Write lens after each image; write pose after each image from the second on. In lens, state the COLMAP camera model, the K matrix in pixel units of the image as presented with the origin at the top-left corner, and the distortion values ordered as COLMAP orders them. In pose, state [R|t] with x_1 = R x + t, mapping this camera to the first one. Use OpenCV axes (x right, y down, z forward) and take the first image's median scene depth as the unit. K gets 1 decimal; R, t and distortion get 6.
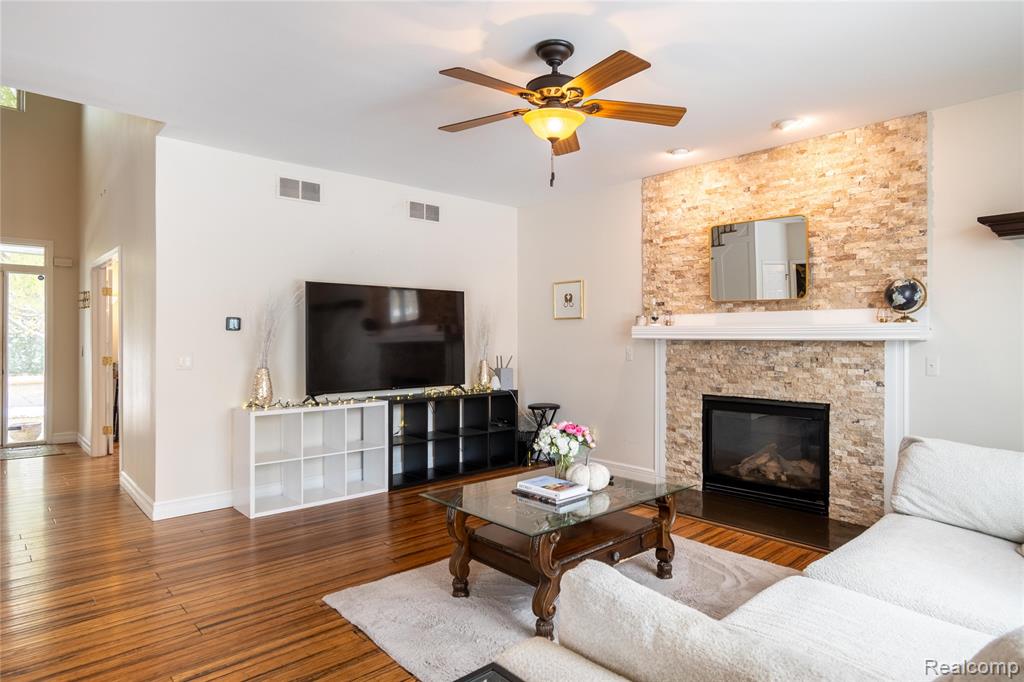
lens RADIAL K [[585.9, 0, 511.9], [0, 585.9, 333.7], [0, 0, 1]] dist [-0.003307, -0.001361]
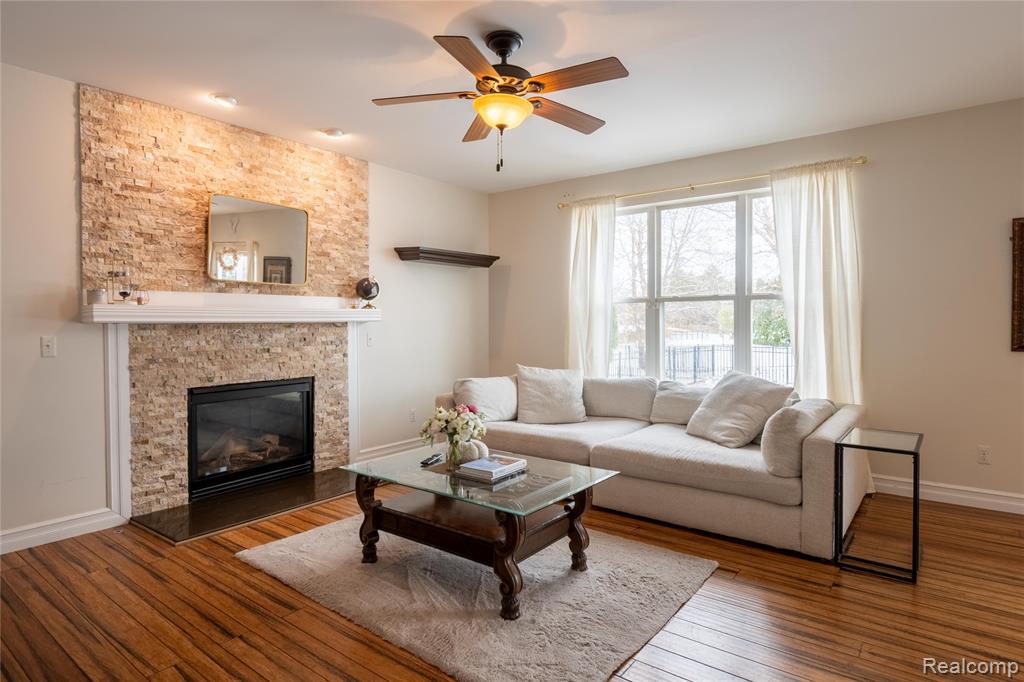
lens RADIAL K [[560.4, 0, 510.1], [0, 560.4, 326.6], [0, 0, 1]] dist [-0.000050, -0.002210]
pose [[-0.171495, -0.011843, 0.985114, -0.585483], [-0.001460, 0.999930, 0.011767, 0.005583], [-0.985184, 0.000580, -0.171501, 0.739618]]
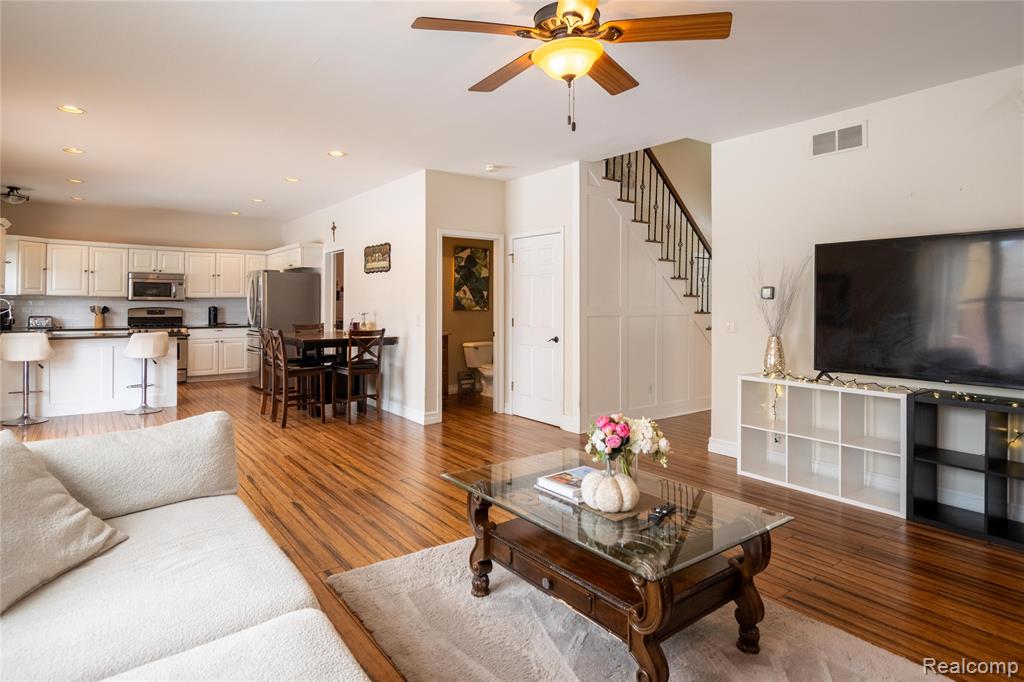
lens RADIAL K [[563.2, 0, 514.7], [0, 563.2, 300.9], [0, 0, 1]] dist [-0.001286, -0.013493]
pose [[-0.090154, -0.005118, -0.995915, 0.575109], [0.000509, 0.999986, -0.005185, 0.002301], [0.995928, -0.000975, -0.090150, 0.636450]]
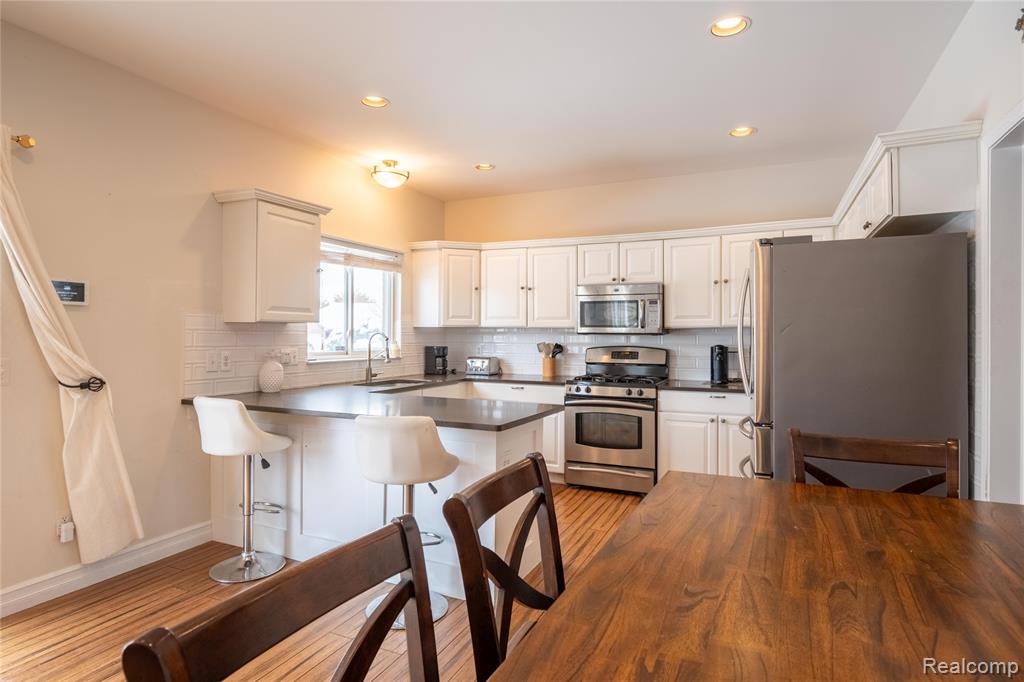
lens RADIAL K [[560.4, 0, 510.1], [0, 560.4, 326.6], [0, 0, 1]] dist [-0.000050, -0.002210]
pose [[-0.923126, -0.009900, -0.384370, -0.686434], [-0.001377, 0.999747, -0.022441, 0.000678], [0.384495, -0.020187, -0.922906, 0.116129]]
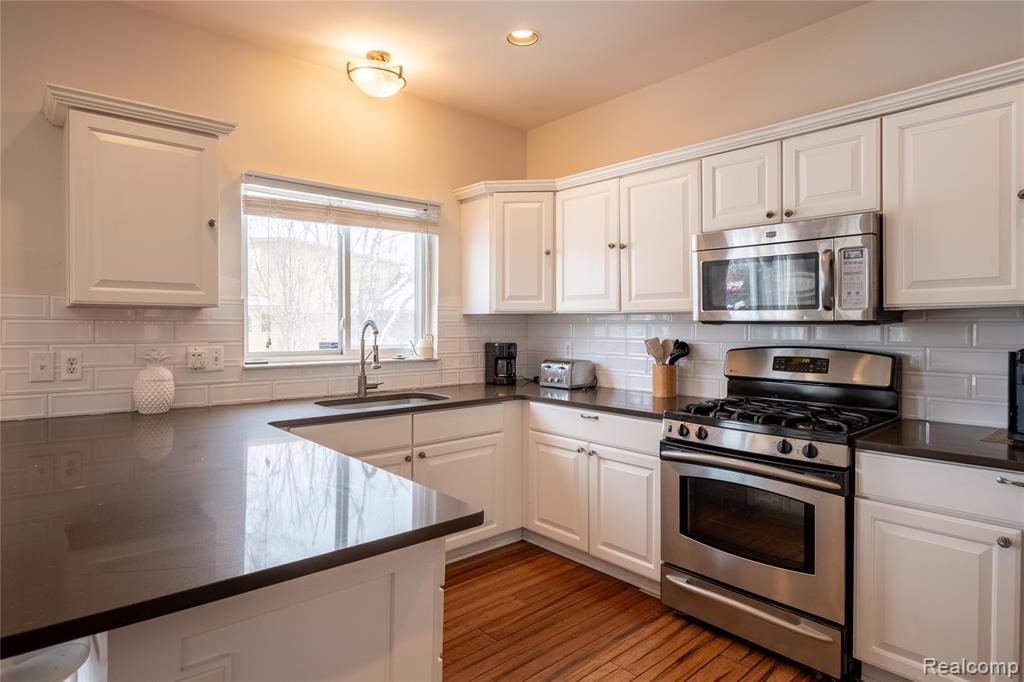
lens RADIAL K [[569.4, 0, 509.9], [0, 569.4, 327.9], [0, 0, 1]] dist [-0.003330, -0.002057]
pose [[-0.999877, -0.002079, 0.015546, -1.049372], [-0.002145, 0.999989, -0.004217, -0.001783], [-0.015537, -0.004250, -0.999870, -0.253681]]
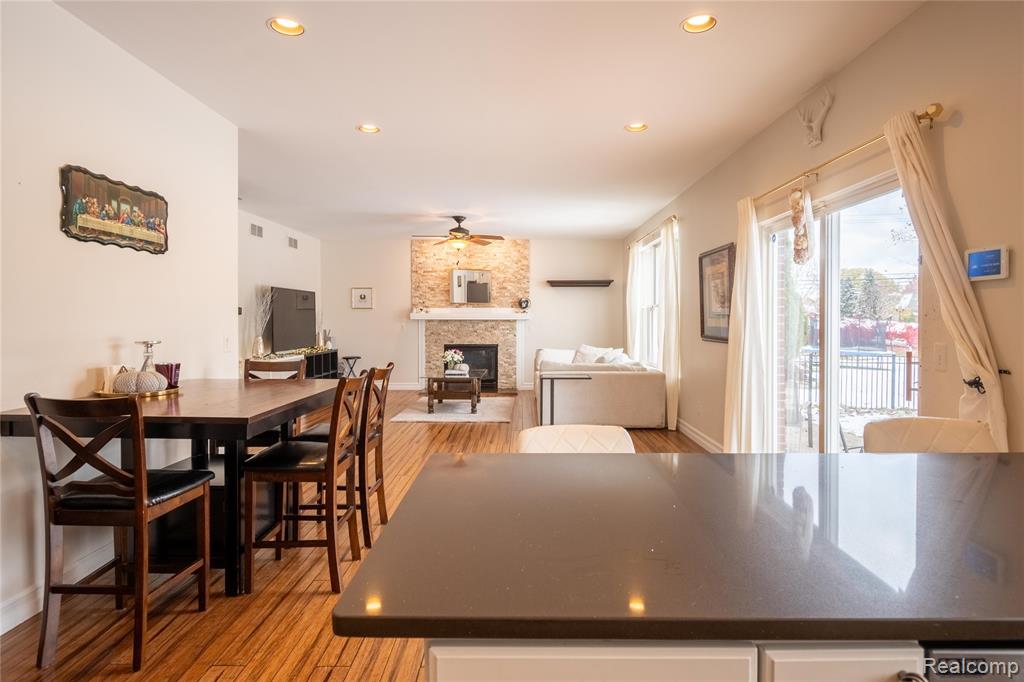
lens RADIAL K [[560.4, 0, 510.1], [0, 560.4, 326.6], [0, 0, 1]] dist [-0.000050, -0.002210]
pose [[0.689030, -0.012022, 0.724633, -1.121614], [-0.002315, 0.999821, 0.018789, -0.004521], [-0.724729, -0.014624, 0.688879, -0.690116]]
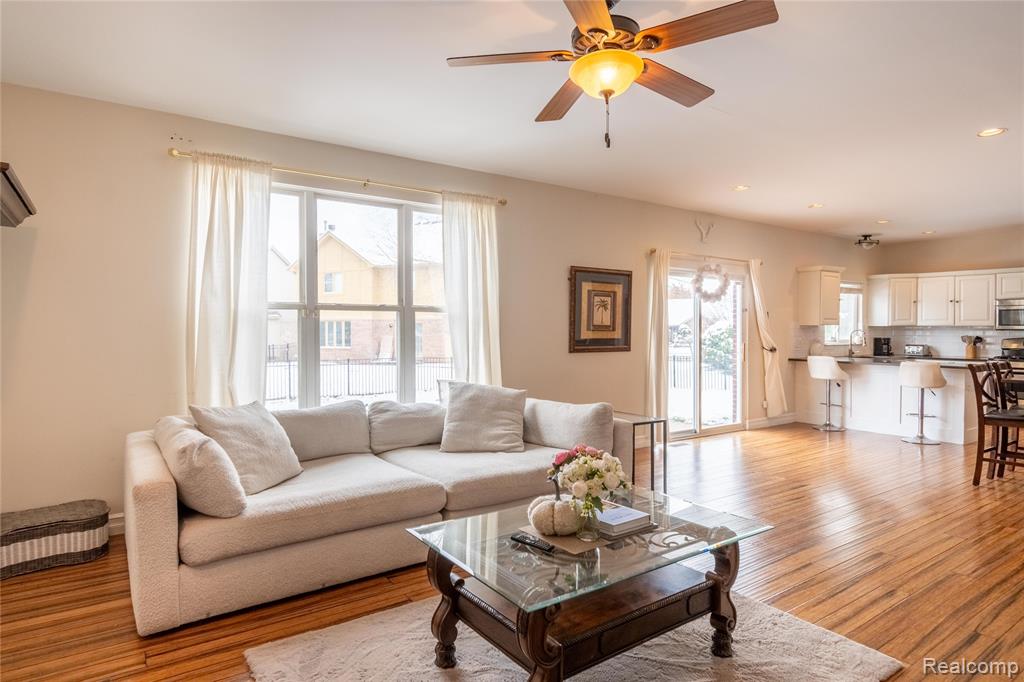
lens RADIAL K [[585.9, 0, 511.9], [0, 585.9, 333.7], [0, 0, 1]] dist [-0.003307, -0.001361]
pose [[-0.991815, -0.002608, 0.127658, 0.056243], [-0.002861, 0.999994, -0.001796, 0.009645], [-0.127653, -0.002146, -0.991817, 1.185151]]
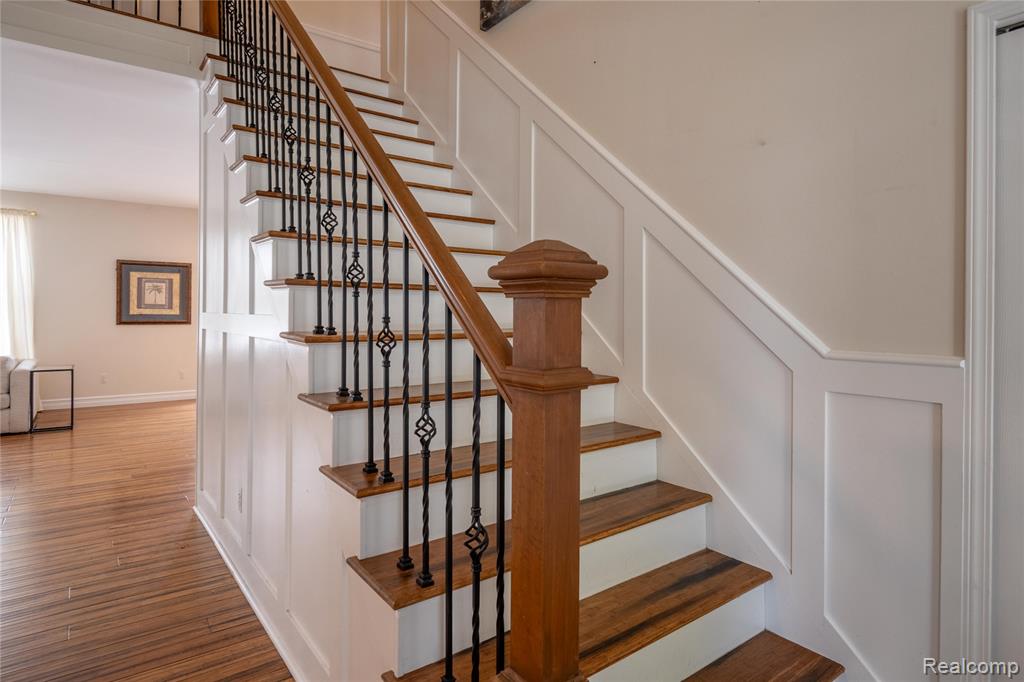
lens RADIAL K [[569.4, 0, 509.9], [0, 569.4, 327.9], [0, 0, 1]] dist [-0.003330, -0.002057]
pose [[-0.994498, -0.002186, 0.104733, -1.262191], [-0.000461, 0.999864, 0.016494, 0.031074], [-0.104755, 0.016355, -0.994364, 1.456887]]
